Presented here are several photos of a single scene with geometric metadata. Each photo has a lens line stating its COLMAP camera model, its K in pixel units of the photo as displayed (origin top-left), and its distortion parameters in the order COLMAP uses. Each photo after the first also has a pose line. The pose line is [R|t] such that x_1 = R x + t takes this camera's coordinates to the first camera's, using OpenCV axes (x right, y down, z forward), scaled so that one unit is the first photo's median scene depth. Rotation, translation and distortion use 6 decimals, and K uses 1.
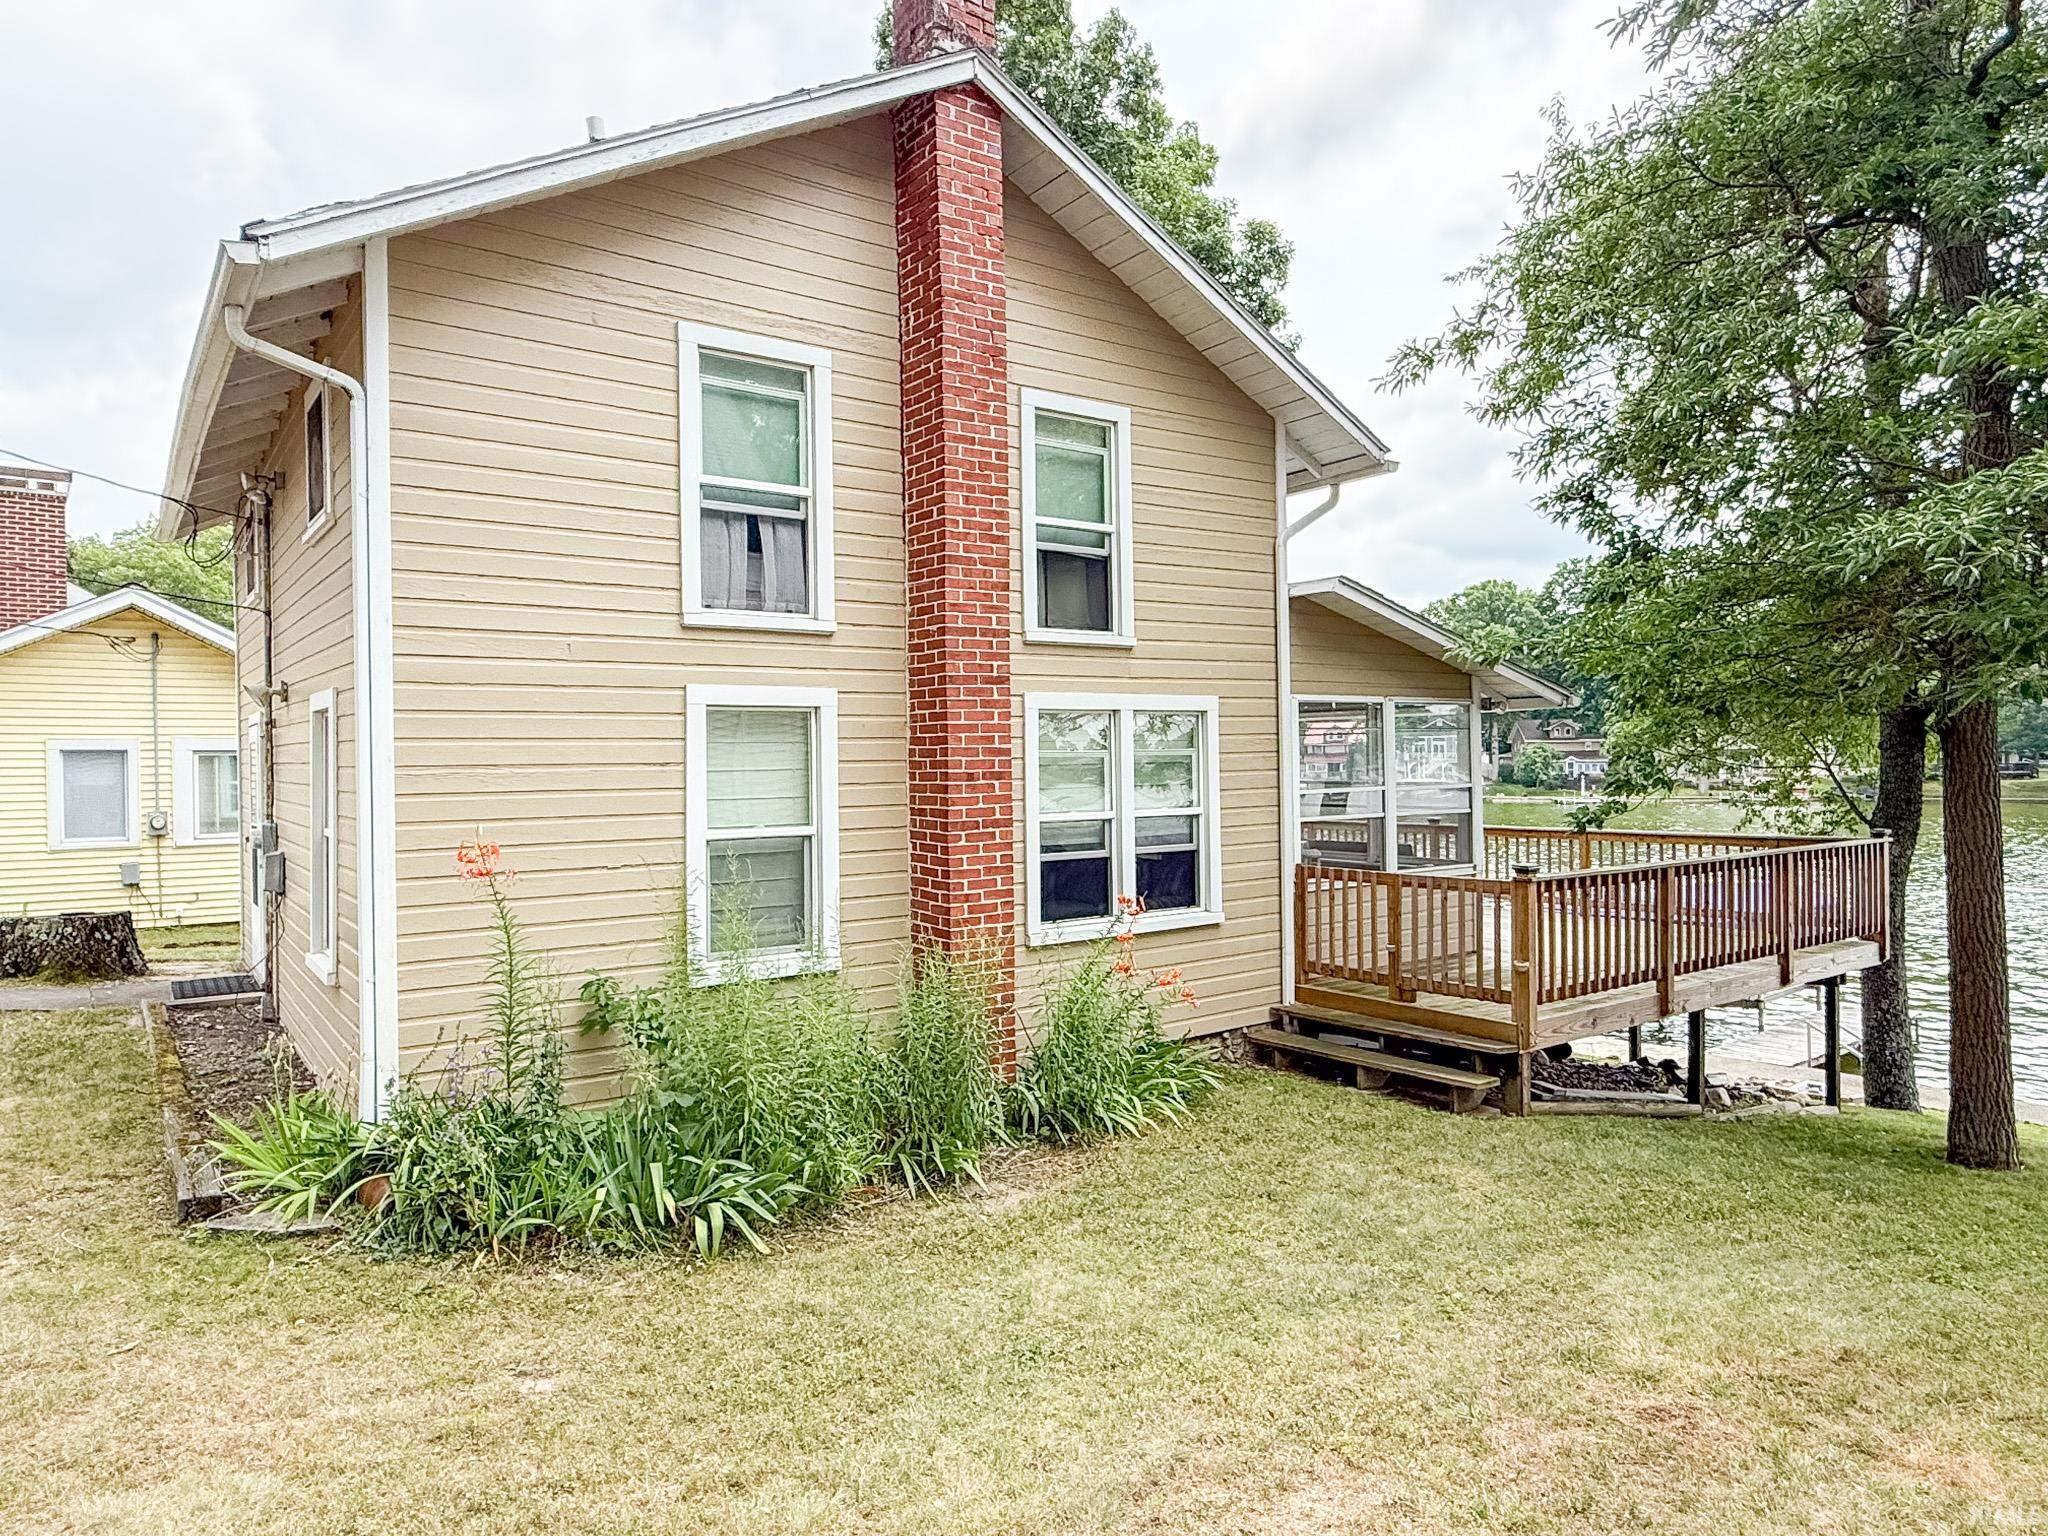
lens RADIAL K [[1269.3, 0, 1027.8], [0, 1269.3, 765.0], [0, 0, 1]] dist [-0.008348, 0.004713]
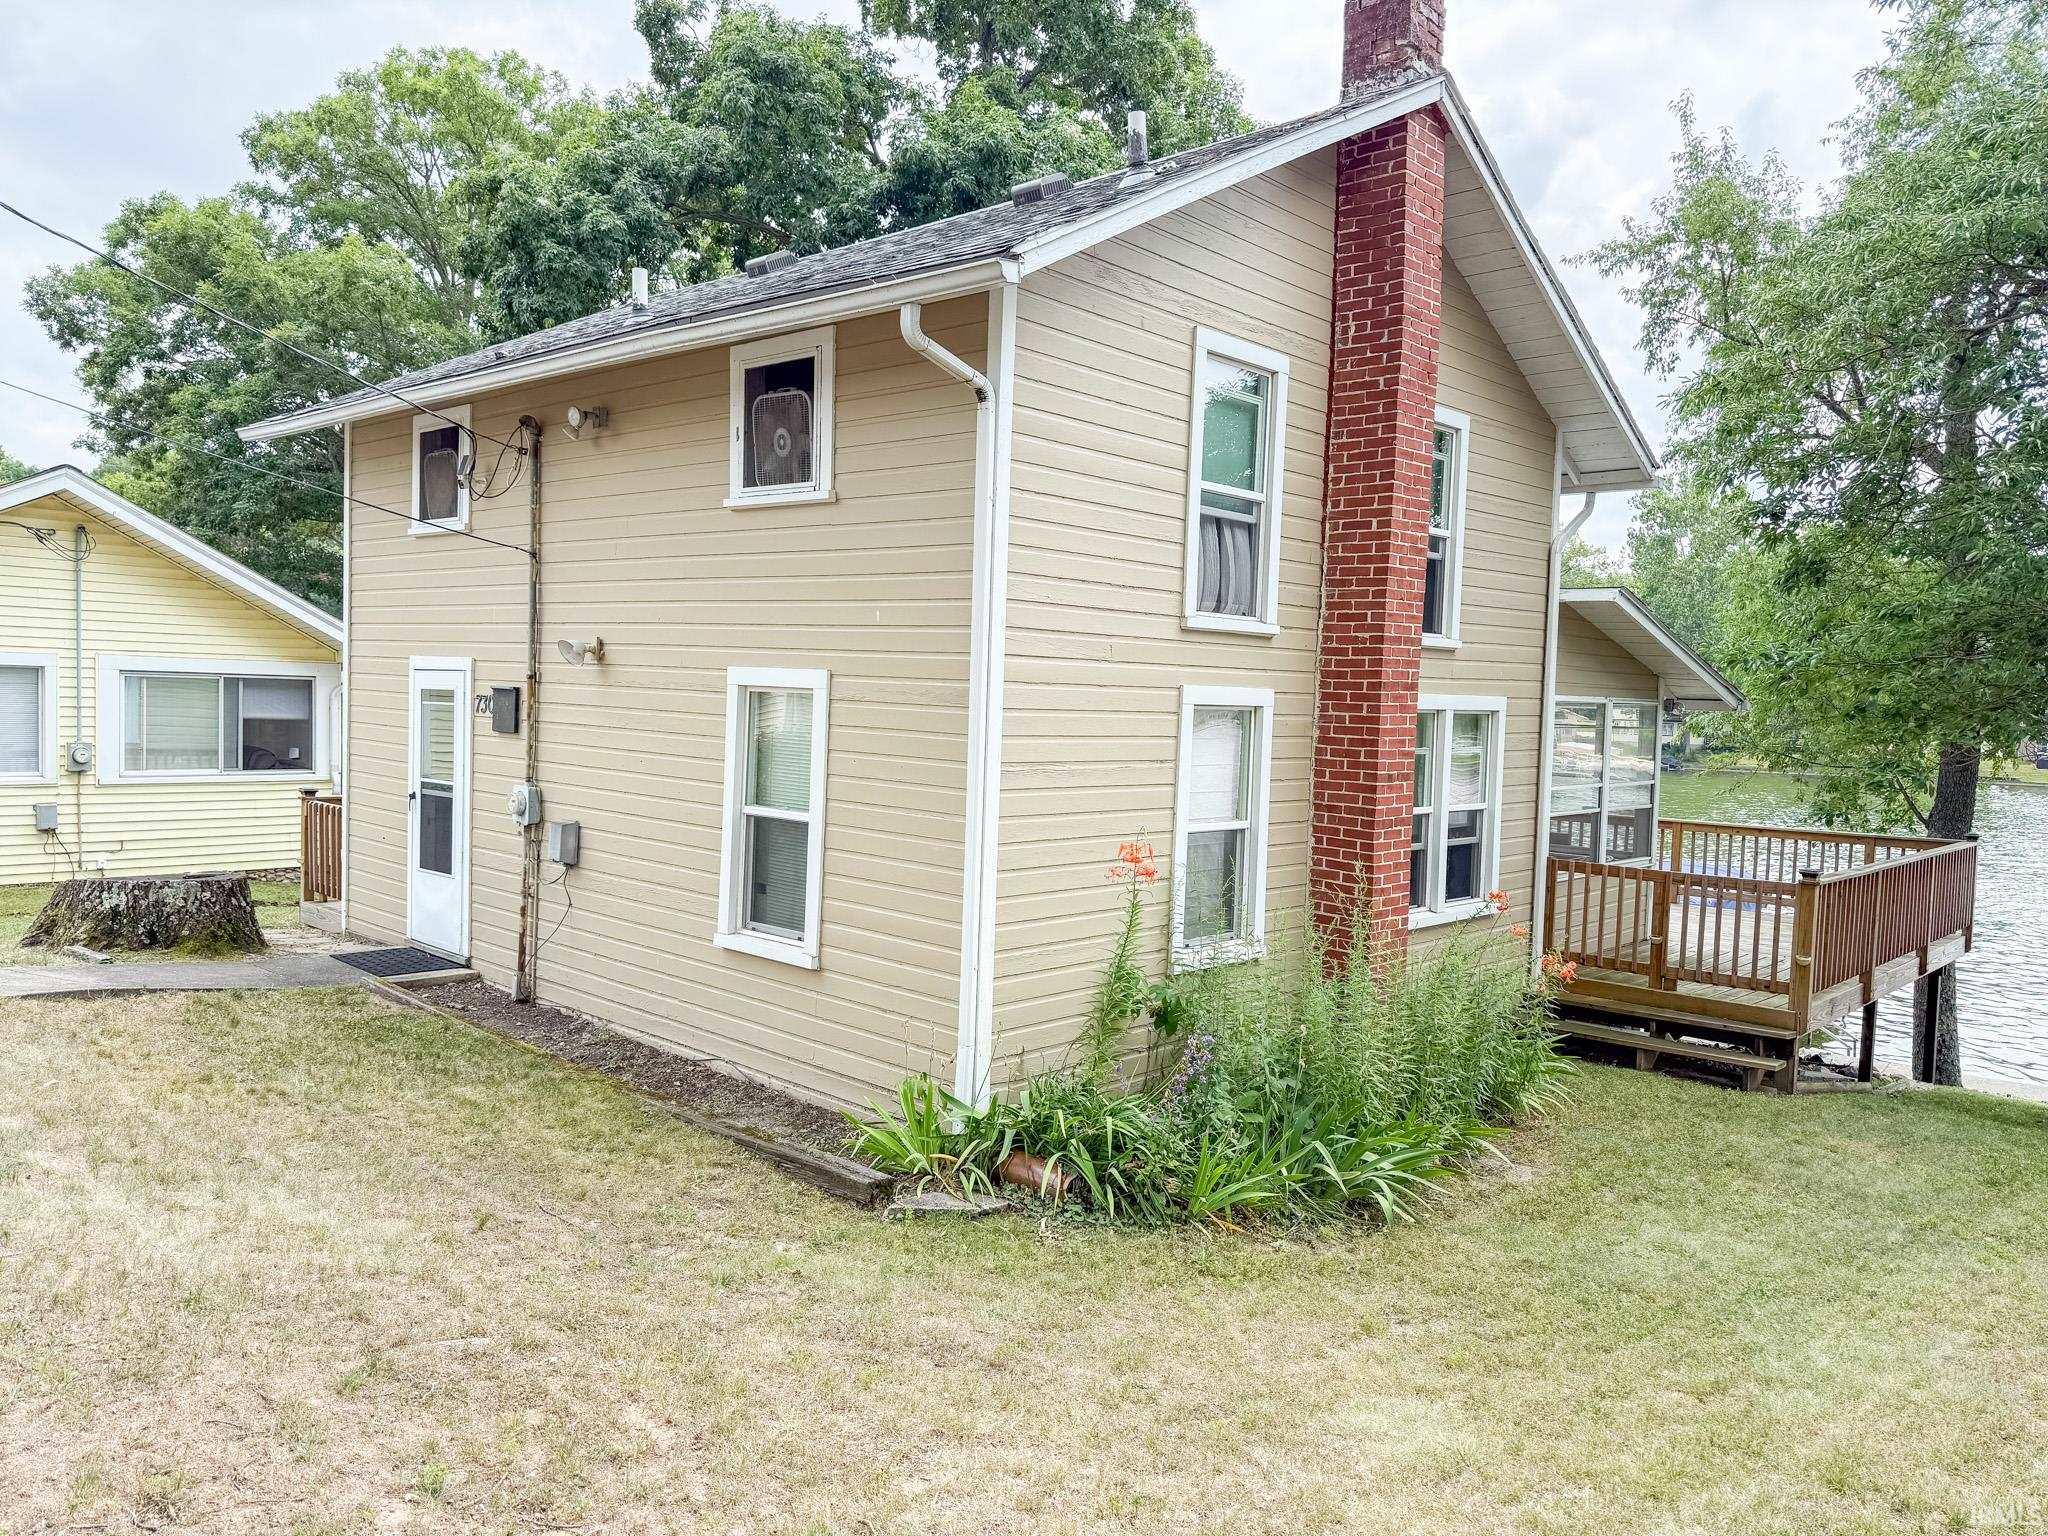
lens RADIAL K [[1478.2, 0, 976.9], [0, 1478.2, 764.8], [0, 0, 1]] dist [0.018328, -0.001255]
pose [[0.981164, 0.034490, 0.190073, -0.598467], [-0.044575, 0.997802, 0.049039, -0.045704], [-0.187964, -0.056588, 0.980544, -0.136917]]
